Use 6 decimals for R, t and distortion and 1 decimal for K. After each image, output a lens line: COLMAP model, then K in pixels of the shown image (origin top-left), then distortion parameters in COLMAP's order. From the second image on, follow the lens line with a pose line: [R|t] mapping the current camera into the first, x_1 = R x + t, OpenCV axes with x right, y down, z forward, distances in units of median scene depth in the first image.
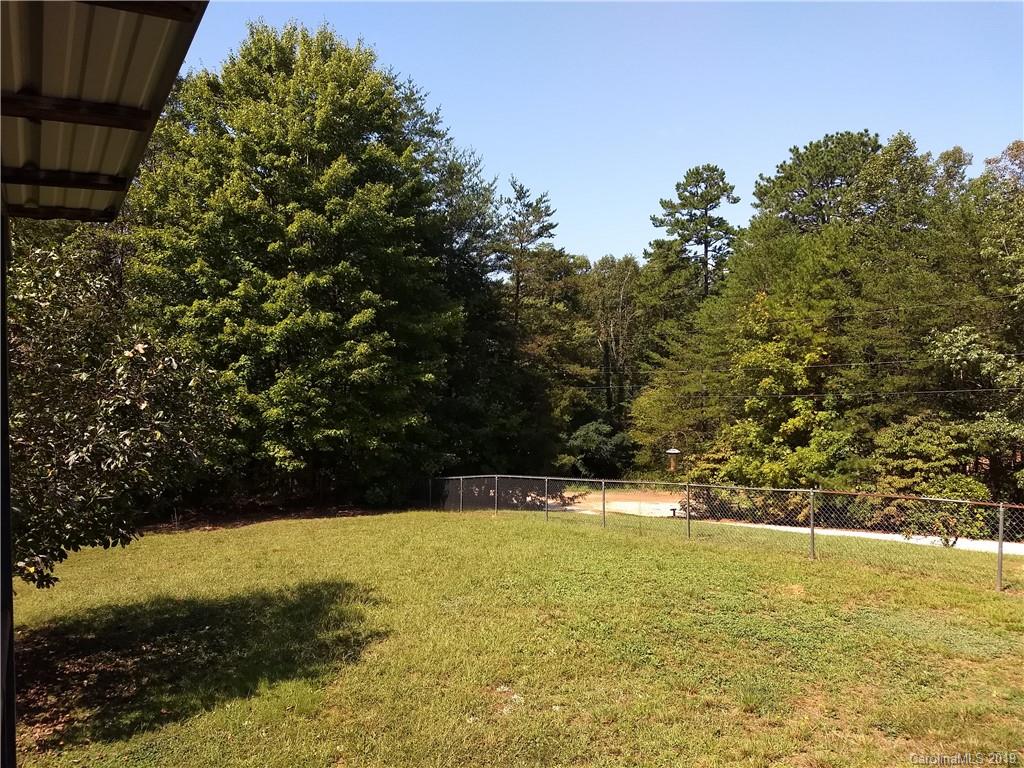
lens RADIAL K [[838.5, 0, 517.5], [0, 838.5, 384.4], [0, 0, 1]] dist [0.093156, -0.120407]
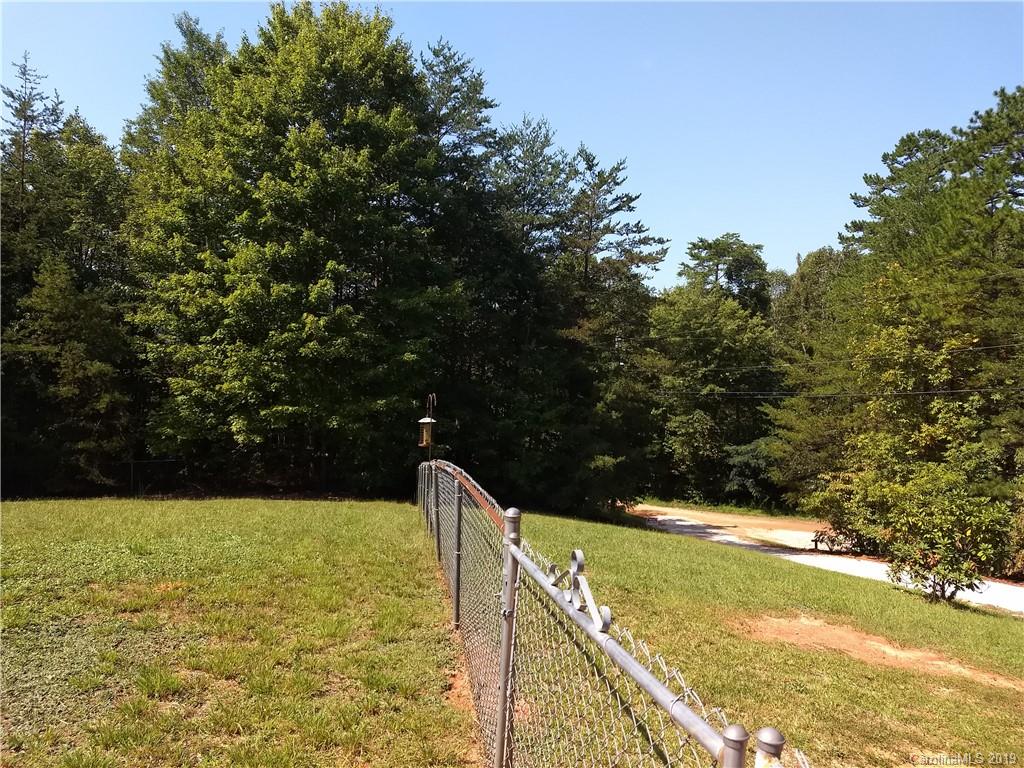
lens RADIAL K [[841.1, 0, 513.5], [0, 841.1, 340.8], [0, 0, 1]] dist [0.100560, -0.120480]
pose [[0.931721, -0.001317, -0.363173, 0.252498], [-0.026467, 0.997088, -0.071517, 0.028417], [0.362209, 0.076246, 0.928973, 0.149141]]
